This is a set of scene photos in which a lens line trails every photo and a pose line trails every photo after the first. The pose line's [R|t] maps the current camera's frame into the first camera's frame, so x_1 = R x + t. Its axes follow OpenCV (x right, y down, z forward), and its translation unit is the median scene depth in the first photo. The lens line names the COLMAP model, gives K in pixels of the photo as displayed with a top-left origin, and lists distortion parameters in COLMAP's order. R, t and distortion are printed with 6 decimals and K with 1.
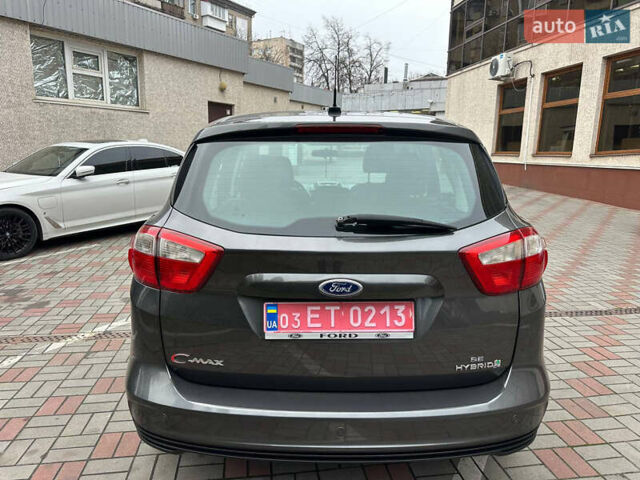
lens RADIAL K [[453.7, 0, 317.0], [0, 453.7, 238.0], [0, 0, 1]] dist [0.046401, -0.043798]
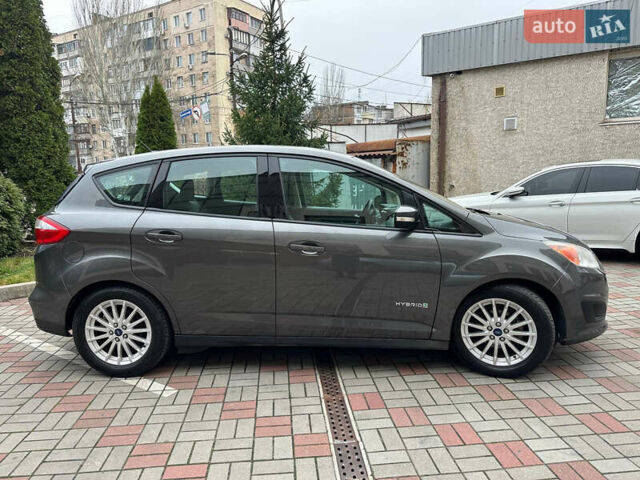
lens RADIAL K [[453.7, 0, 324.6], [0, 453.7, 245.5], [0, 0, 1]] dist [0.046401, -0.043798]
pose [[-0.043905, 0.142897, -0.988763, 0.448204], [-0.170494, 0.974127, 0.148353, -0.075737], [0.984380, 0.175092, -0.018406, 0.427654]]
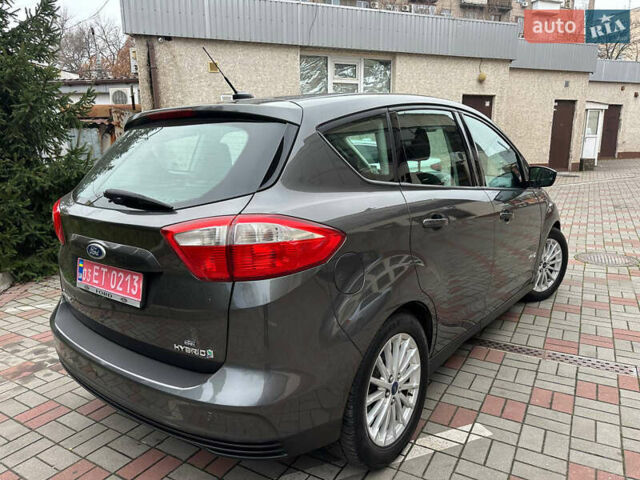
lens RADIAL K [[453.7, 0, 320.7], [0, 453.7, 240.2], [0, 0, 1]] dist [0.046401, -0.043798]
pose [[0.783594, 0.099847, -0.613198, 0.205637], [-0.094038, 0.994691, 0.041796, -0.003980], [0.614115, 0.024912, 0.788823, 0.070631]]
